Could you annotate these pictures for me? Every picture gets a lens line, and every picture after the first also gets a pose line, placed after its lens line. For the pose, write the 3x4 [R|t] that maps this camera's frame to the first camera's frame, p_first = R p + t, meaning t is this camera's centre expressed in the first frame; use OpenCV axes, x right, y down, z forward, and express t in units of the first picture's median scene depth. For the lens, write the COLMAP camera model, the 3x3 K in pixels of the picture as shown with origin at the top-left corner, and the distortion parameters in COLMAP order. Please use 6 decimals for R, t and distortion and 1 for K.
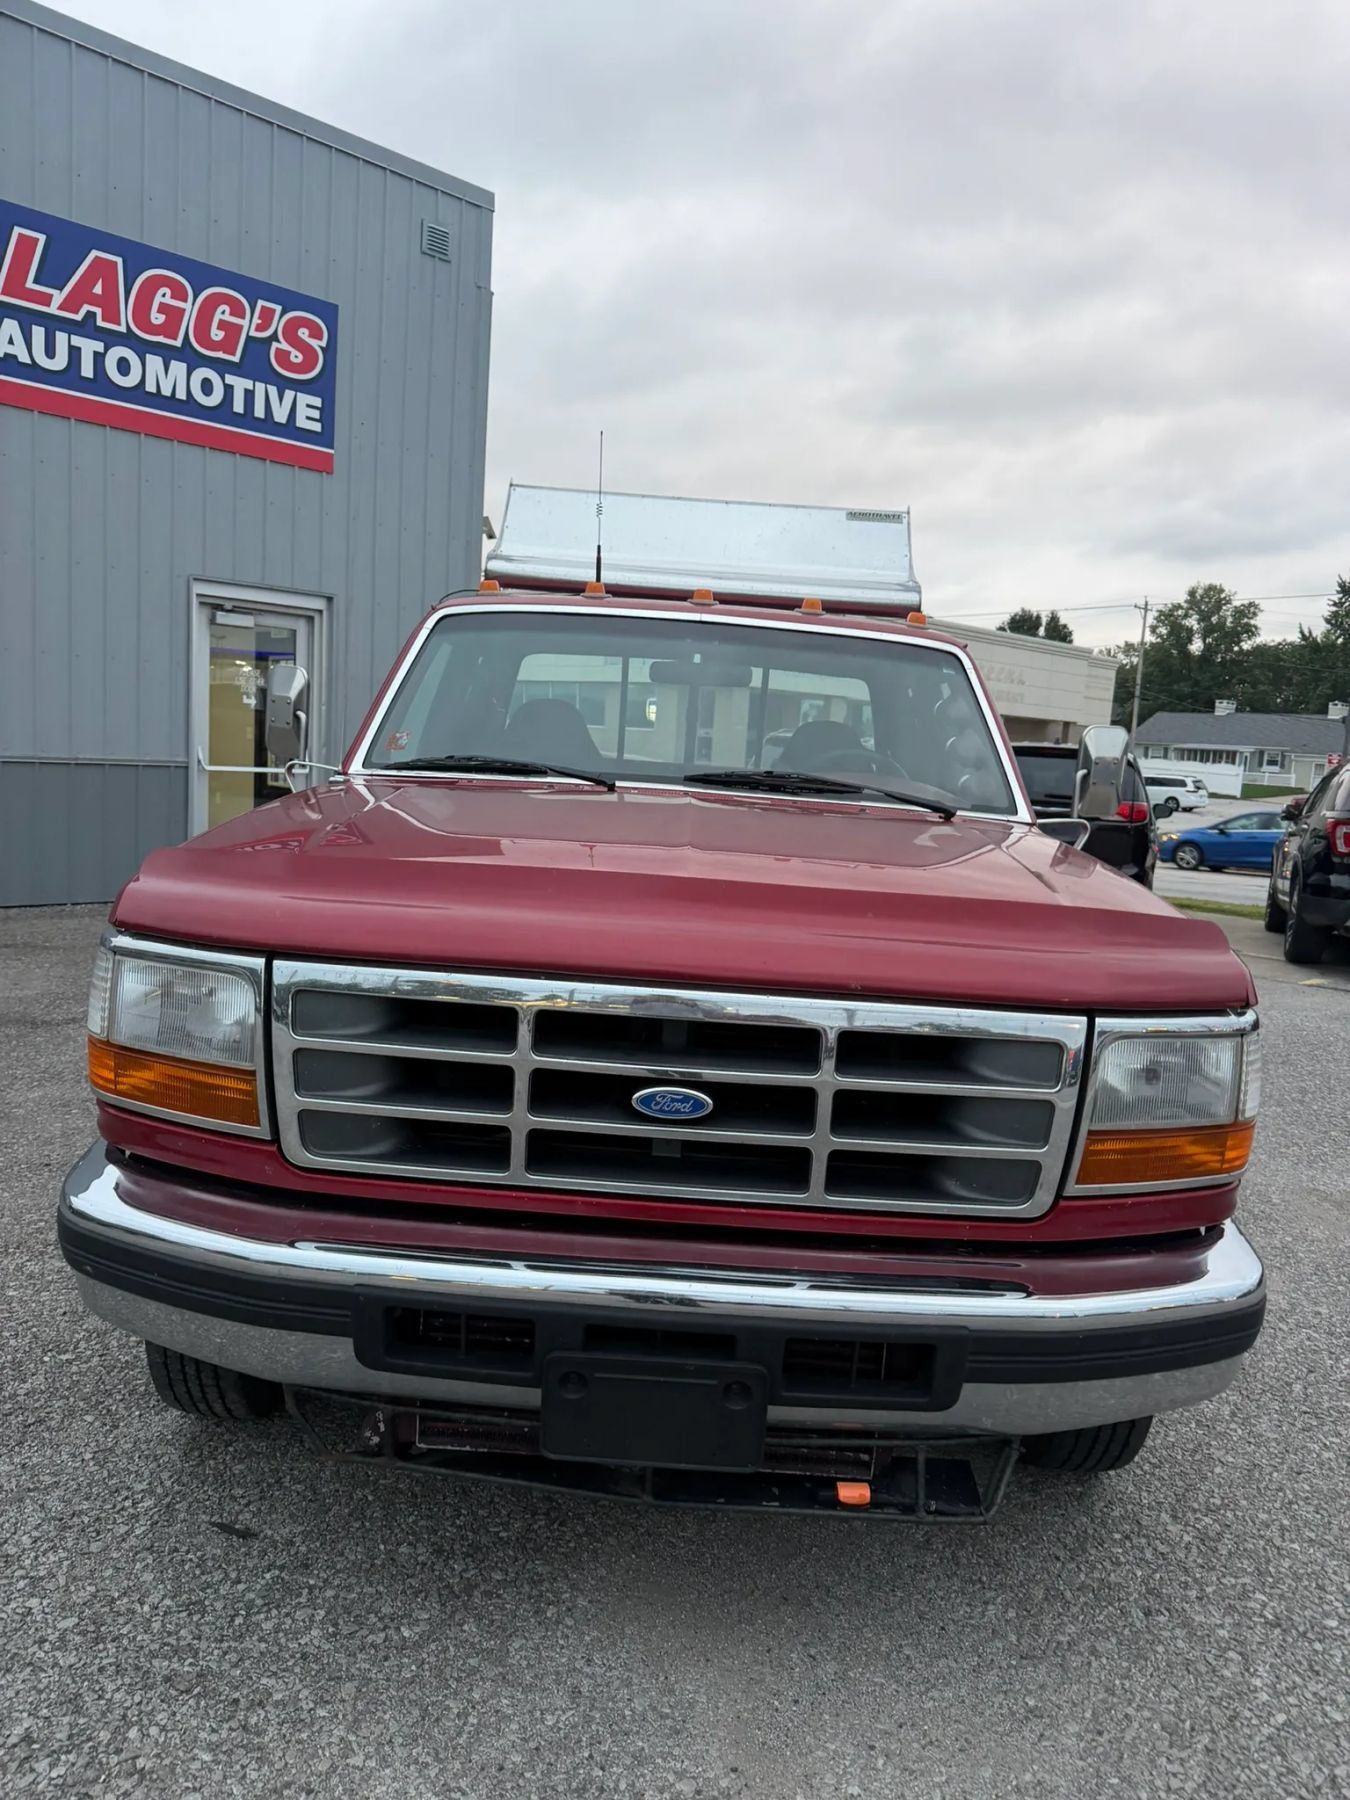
lens RADIAL K [[1257.5, 0, 677.6], [0, 1257.5, 903.2], [0, 0, 1]] dist [0.033615, -0.046614]
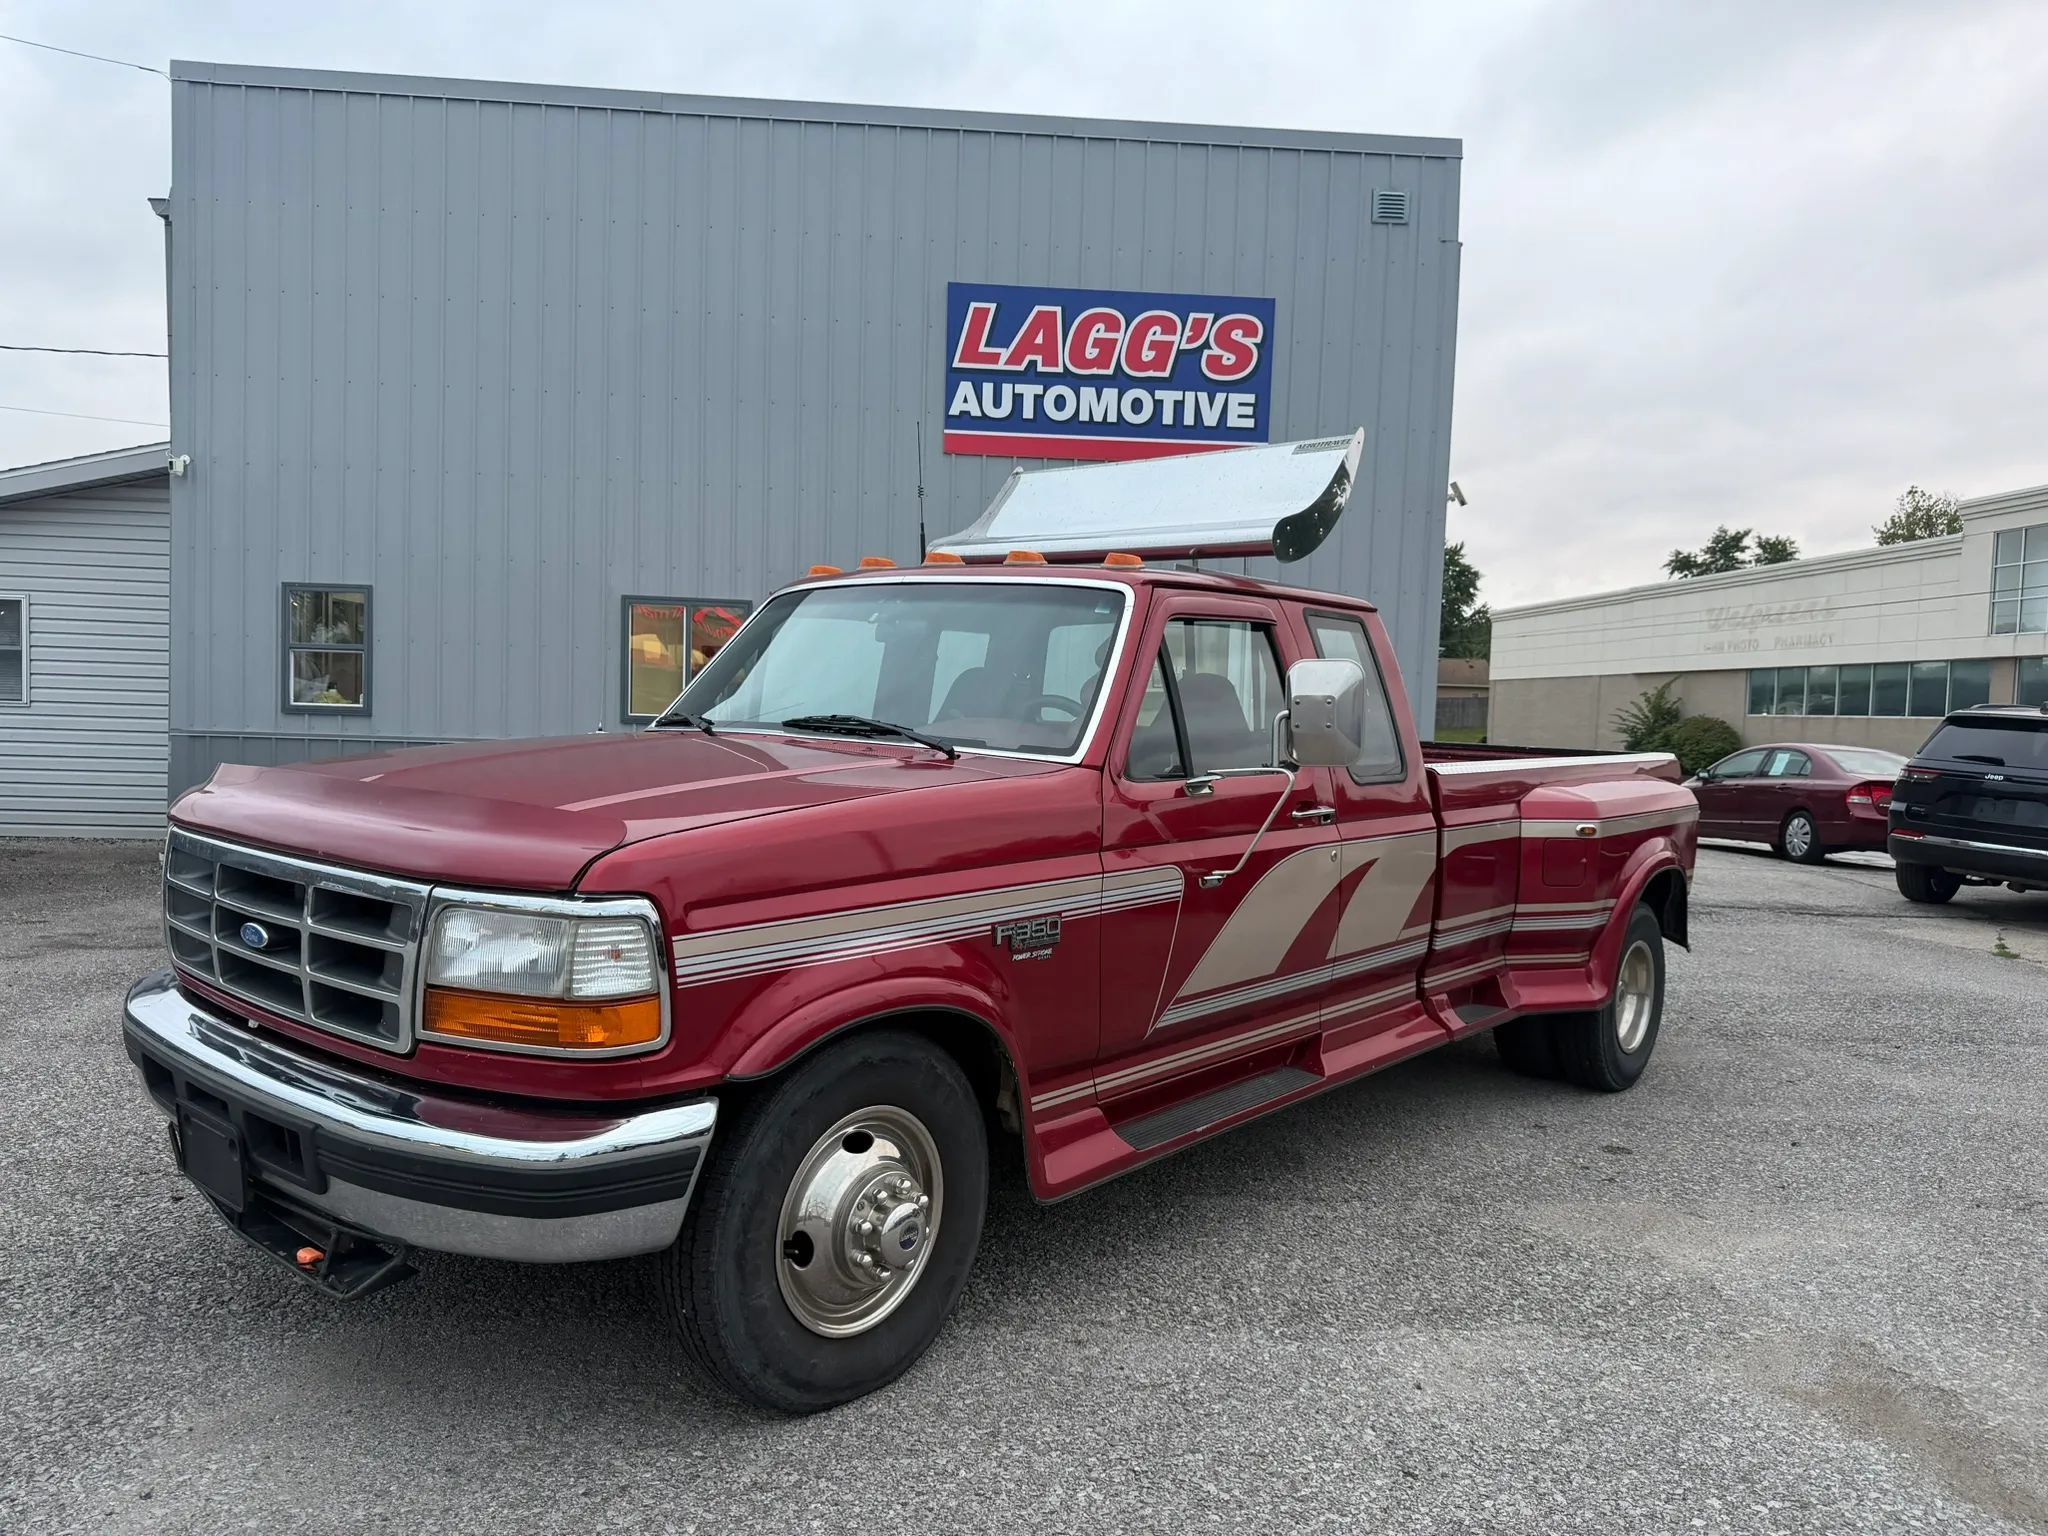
lens RADIAL K [[1419.1, 0, 1020.9], [0, 1419.1, 801.3], [0, 0, 1]] dist [0.066763, -0.095114]
pose [[0.766139, 0.001439, -0.642673, 0.347254], [-0.064545, 0.995114, -0.074716, 0.016409], [0.639426, 0.098724, 0.762488, 0.069601]]
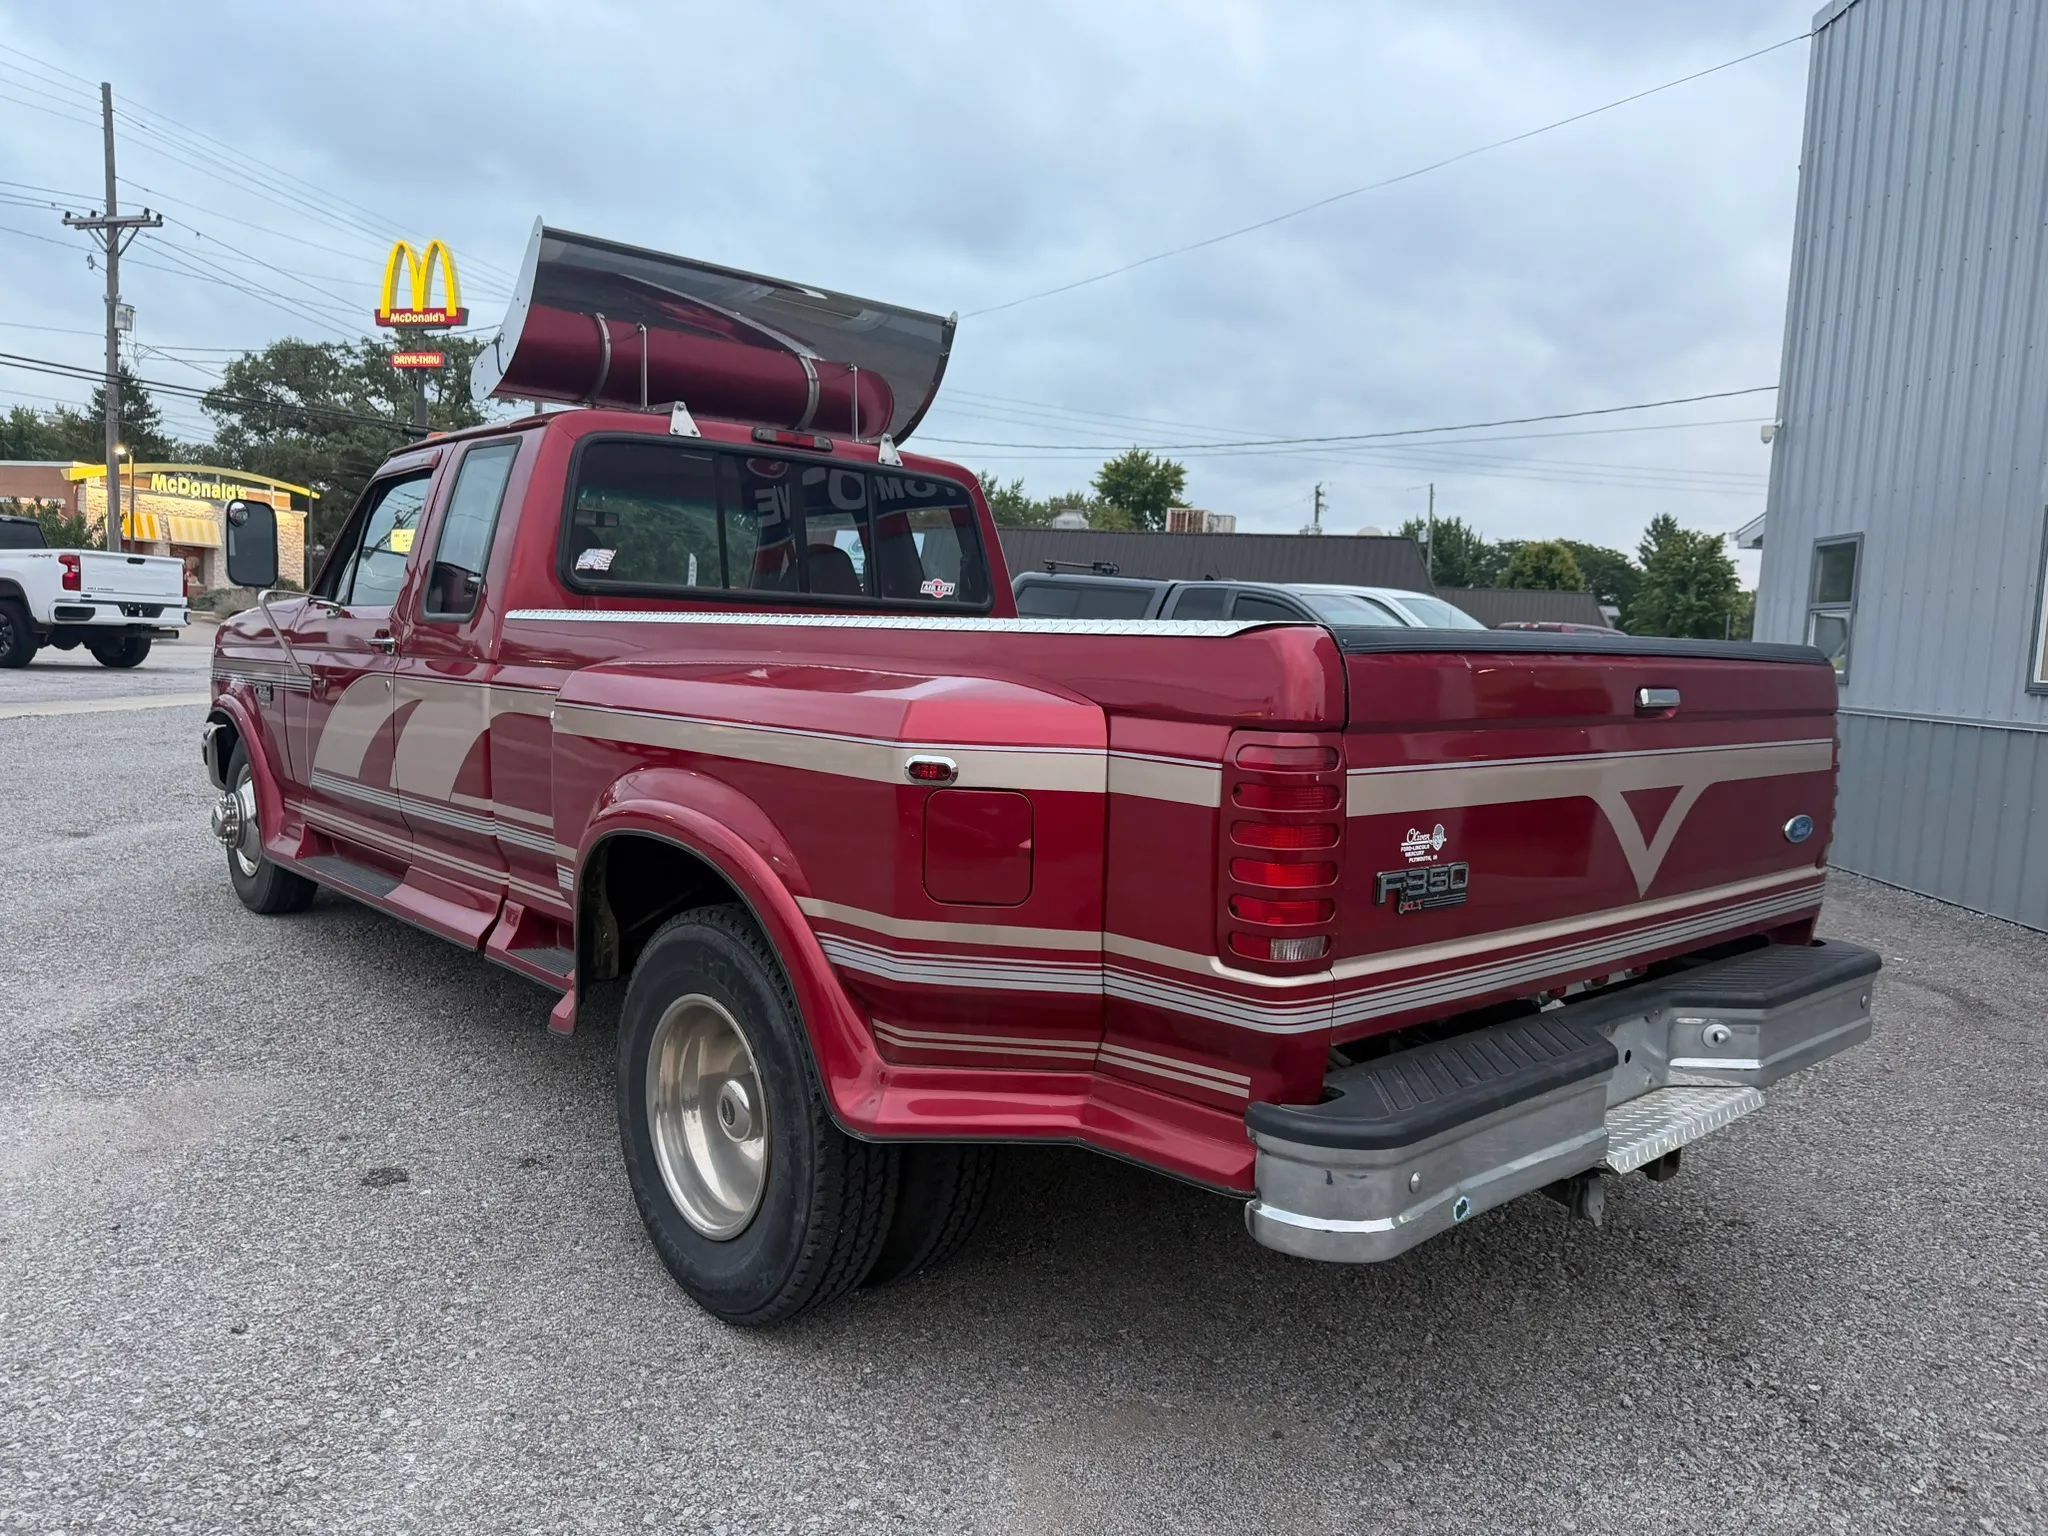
lens RADIAL K [[1455.4, 0, 1028.0], [0, 1455.4, 772.4], [0, 0, 1]] dist [0.003478, -0.007661]
pose [[-0.731295, -0.033904, -0.681219, 0.303822], [-0.175509, 0.974485, 0.139910, -0.092535], [0.659094, 0.221876, -0.718586, 1.048901]]
